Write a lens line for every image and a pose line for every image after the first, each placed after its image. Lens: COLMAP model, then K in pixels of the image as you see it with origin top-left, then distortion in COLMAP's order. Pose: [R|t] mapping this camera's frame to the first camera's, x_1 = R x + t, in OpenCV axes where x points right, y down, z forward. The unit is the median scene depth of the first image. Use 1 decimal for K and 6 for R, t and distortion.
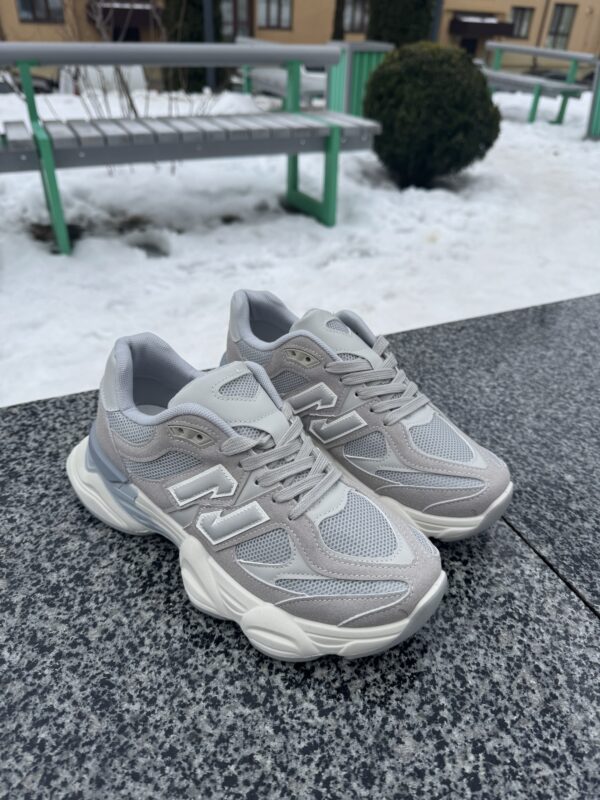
lens RADIAL K [[580.2, 0, 300.0], [0, 580.2, 400.0], [0, 0, 1]] dist [-0.013692, -0.001691]
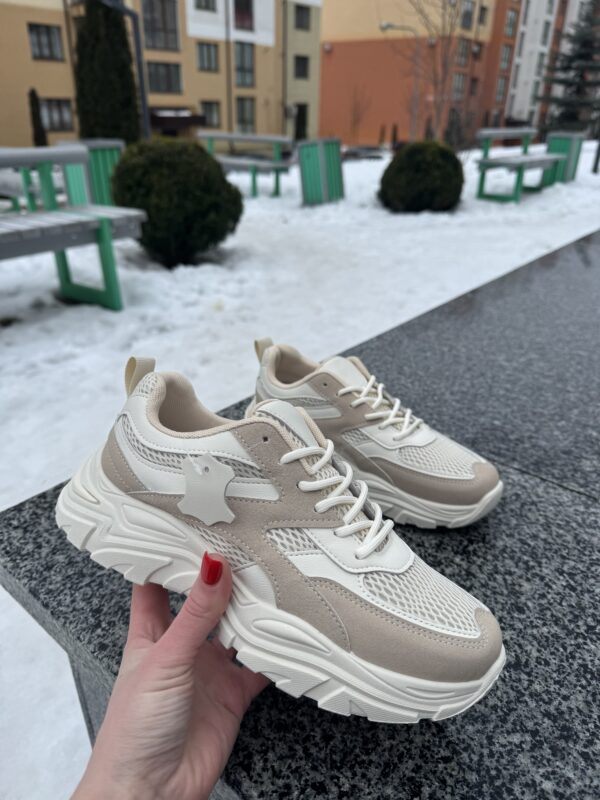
lens RADIAL K [[578.8, 0, 298.5], [0, 578.8, 401.9], [0, 0, 1]] dist [-0.016576, 0.001149]
pose [[0.902378, -0.221654, 0.369571, -0.727387], [0.264574, 0.961886, -0.069106, 0.077719], [-0.340168, 0.160139, 0.926629, -0.242808]]
